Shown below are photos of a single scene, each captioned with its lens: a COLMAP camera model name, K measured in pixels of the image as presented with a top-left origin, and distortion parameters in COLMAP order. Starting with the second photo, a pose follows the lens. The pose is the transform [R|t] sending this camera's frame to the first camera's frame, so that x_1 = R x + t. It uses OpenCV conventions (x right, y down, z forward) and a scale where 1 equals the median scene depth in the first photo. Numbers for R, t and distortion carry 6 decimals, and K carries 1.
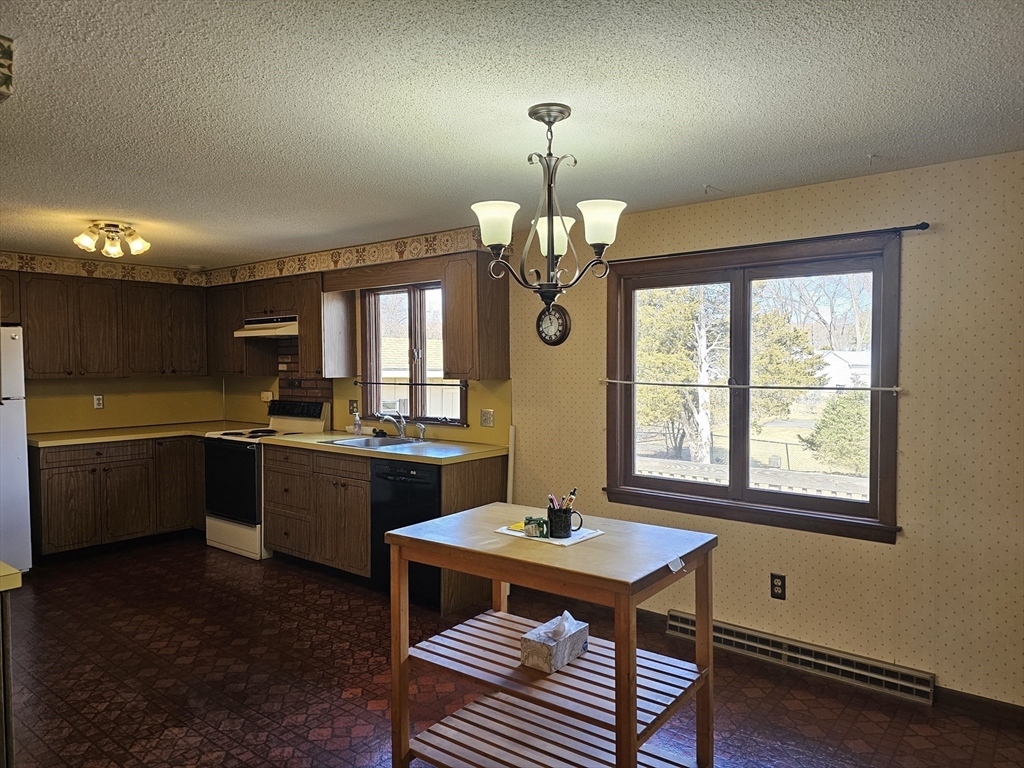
lens RADIAL K [[688.7, 0, 518.0], [0, 688.7, 381.7], [0, 0, 1]] dist [0.067229, -0.052017]
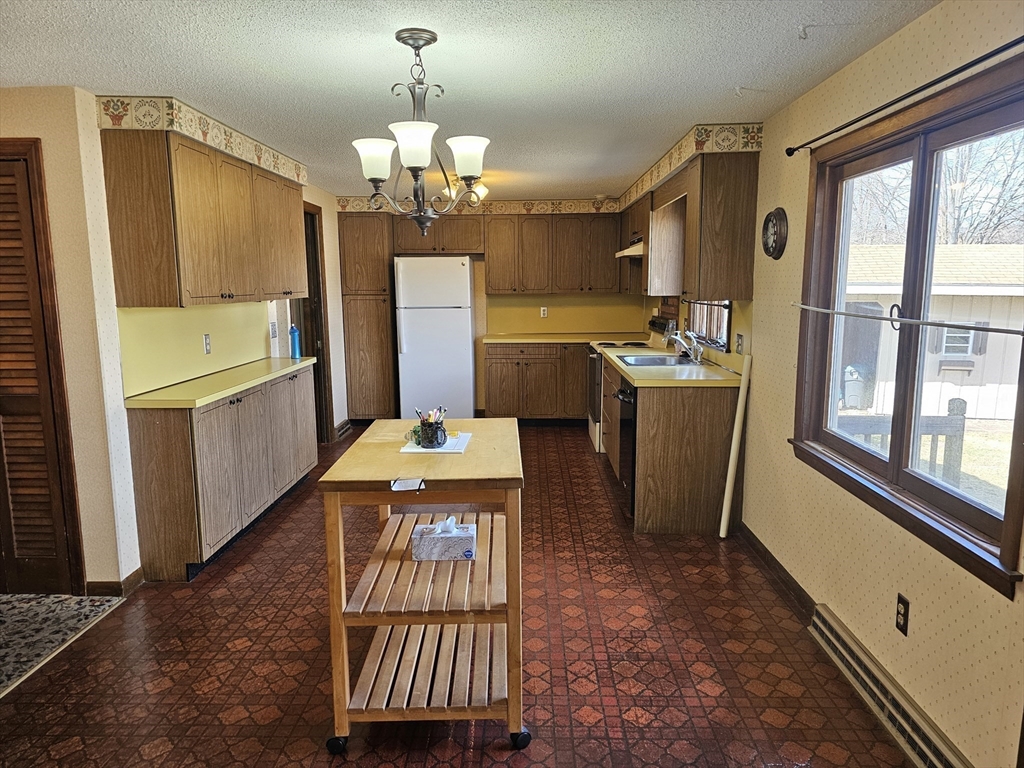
lens RADIAL K [[686.1, 0, 512.9], [0, 686.1, 390.9], [0, 0, 1]] dist [0.054389, -0.005349]
pose [[0.612200, 0.124781, -0.780795, 0.423159], [-0.017651, 0.989380, 0.144276, -0.010467], [0.790506, -0.074544, 0.607901, 0.193671]]
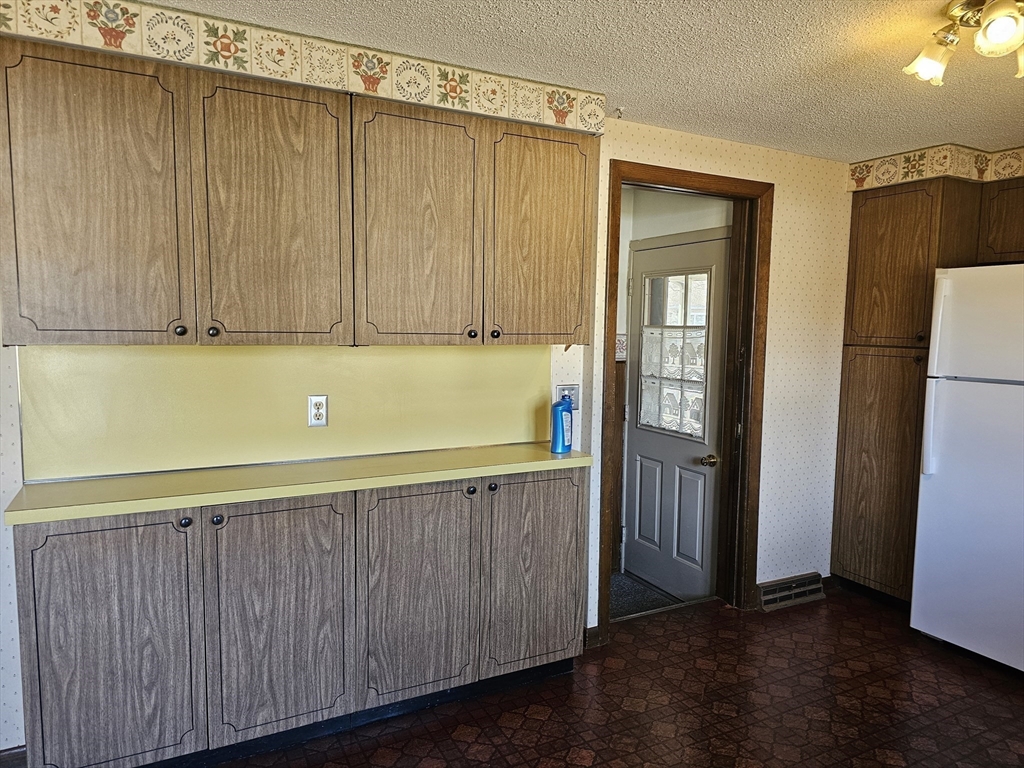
lens RADIAL K [[687.9, 0, 507.3], [0, 687.9, 389.0], [0, 0, 1]] dist [0.000906, -0.004570]
pose [[-0.410343, 0.089251, -0.907553, -0.036181], [-0.036514, 0.992793, 0.114143, -0.018843], [0.911200, 0.079976, -0.404127, 0.721458]]
